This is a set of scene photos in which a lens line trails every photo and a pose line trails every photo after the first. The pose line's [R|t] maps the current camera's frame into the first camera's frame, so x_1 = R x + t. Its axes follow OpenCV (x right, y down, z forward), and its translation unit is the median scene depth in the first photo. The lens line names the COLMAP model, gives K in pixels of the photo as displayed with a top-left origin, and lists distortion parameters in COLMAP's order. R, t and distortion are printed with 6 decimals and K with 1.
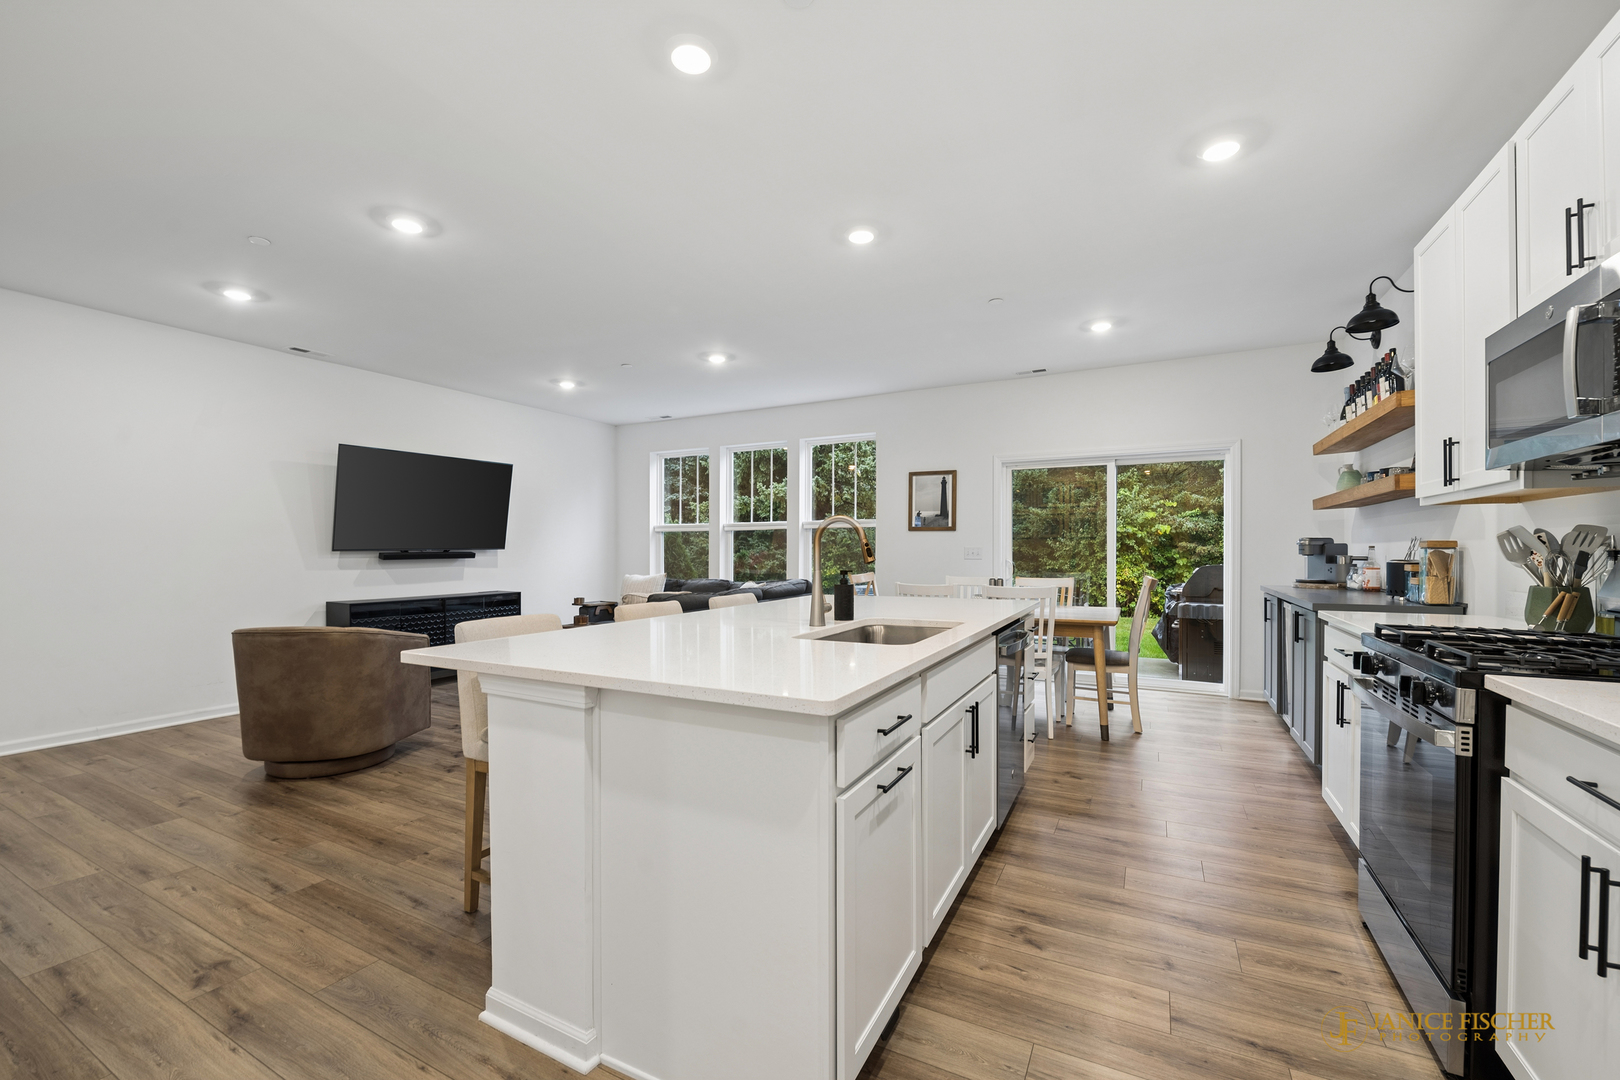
lens RADIAL K [[654.5, 0, 811.7], [0, 654.5, 554.5], [0, 0, 1]] dist [-0.010038, -0.000249]
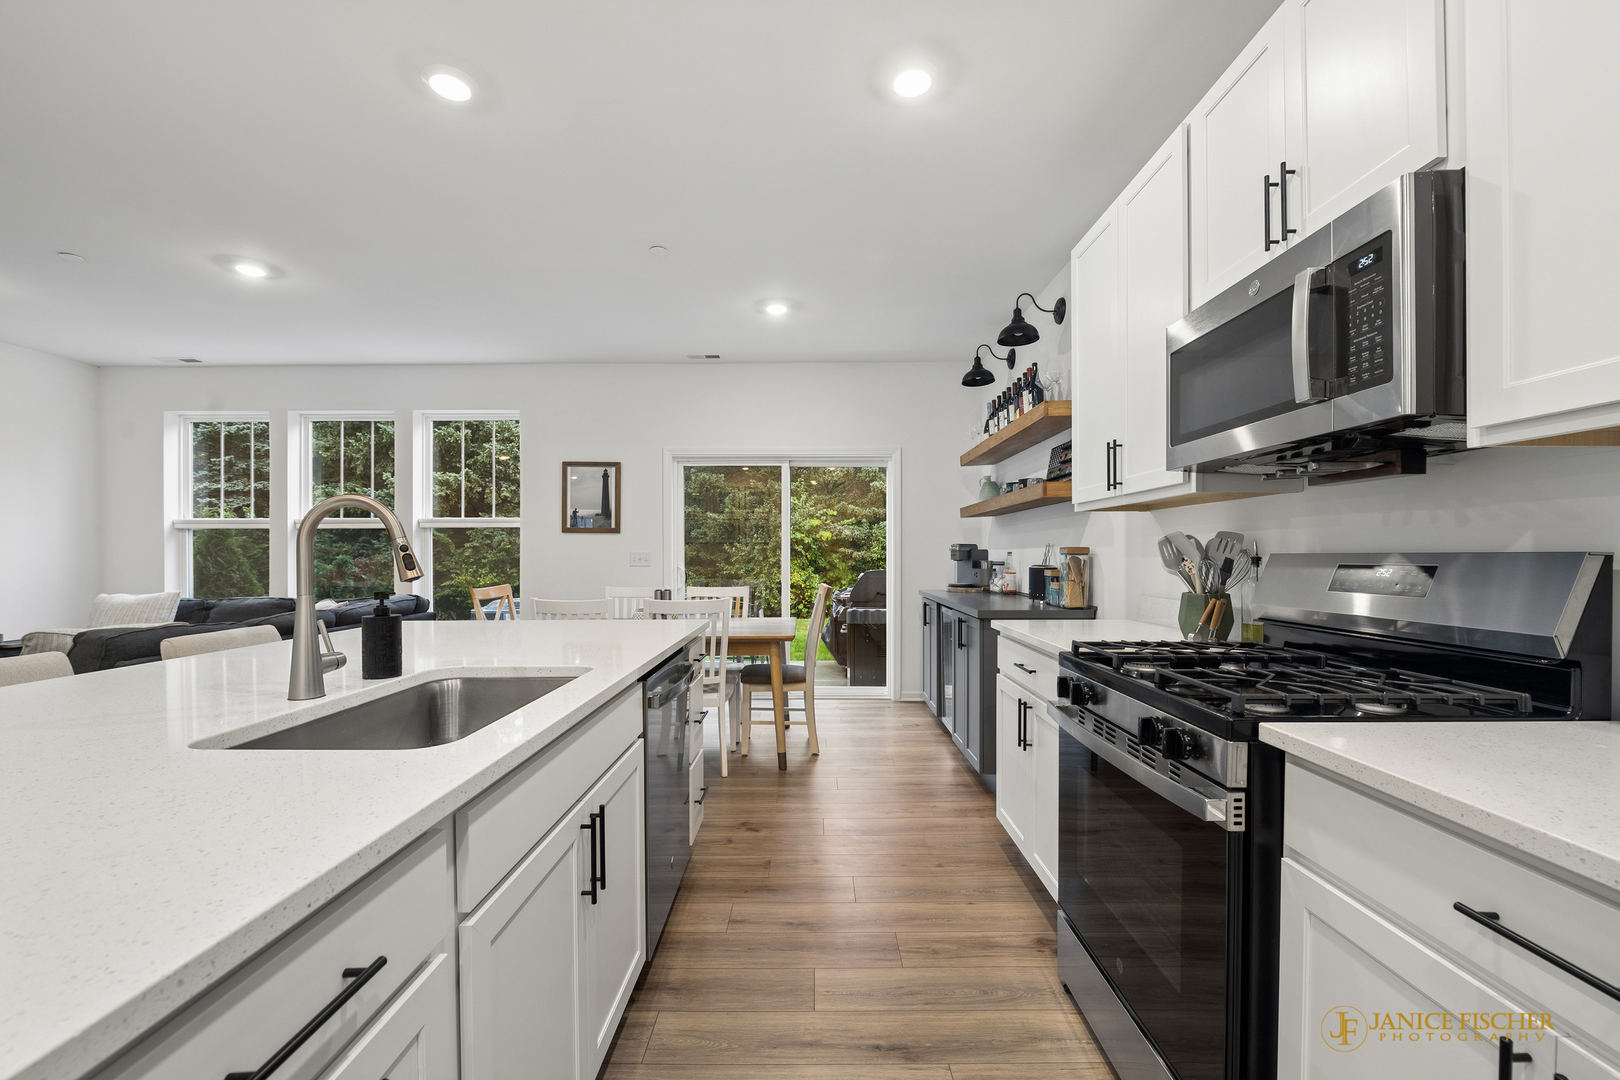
lens RADIAL K [[654.5, 0, 811.7], [0, 654.5, 554.5], [0, 0, 1]] dist [-0.010038, -0.000249]
pose [[0.888168, 0.000195, 0.459518, 0.071624], [0.003287, 0.999972, -0.006777, -0.002388], [-0.459507, 0.007530, 0.888142, 0.178867]]
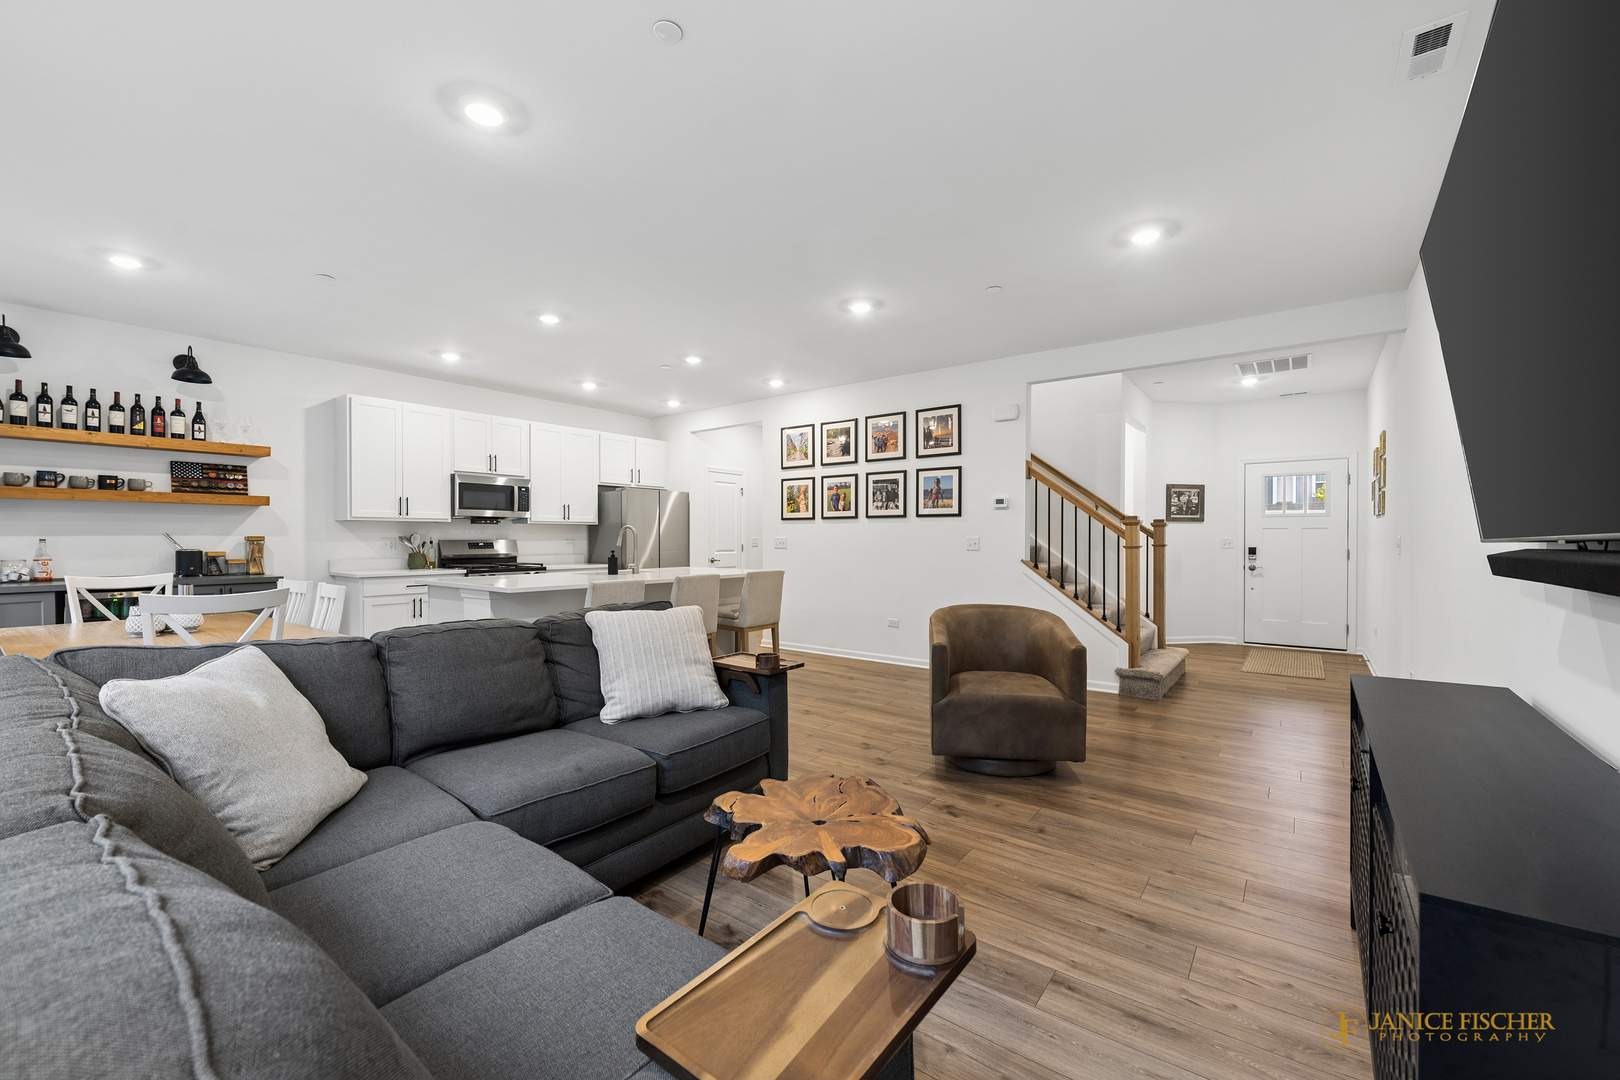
lens RADIAL K [[654.5, 0, 811.7], [0, 654.5, 554.5], [0, 0, 1]] dist [-0.010038, -0.000249]
pose [[-0.985720, -0.001137, 0.168386, -0.539783], [0.004077, 0.999523, 0.030616, -0.013622], [-0.168341, 0.030866, -0.985245, 1.702137]]
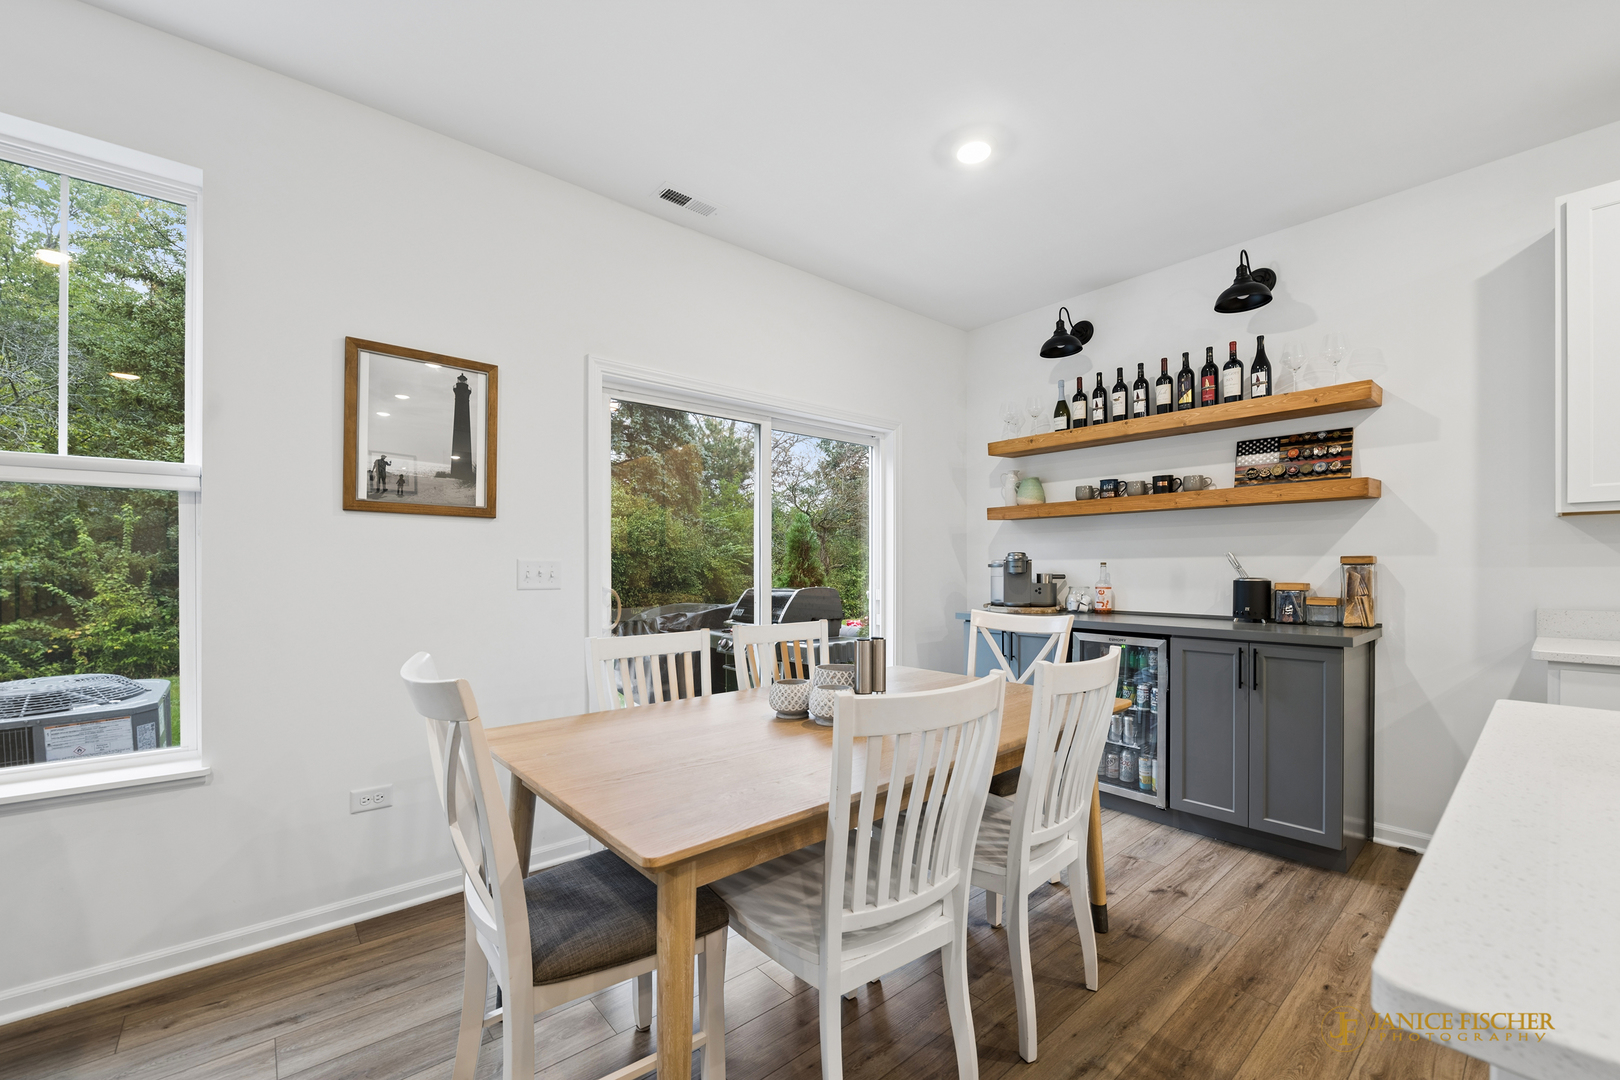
lens RADIAL K [[657.8, 0, 818.9], [0, 657.8, 567.0], [0, 0, 1]] dist [-0.011457, -0.000179]
pose [[0.359192, 0.001675, 0.933262, -0.115393], [0.008112, 0.999955, -0.004917, -0.004852], [-0.933228, 0.009337, 0.359162, 0.961703]]
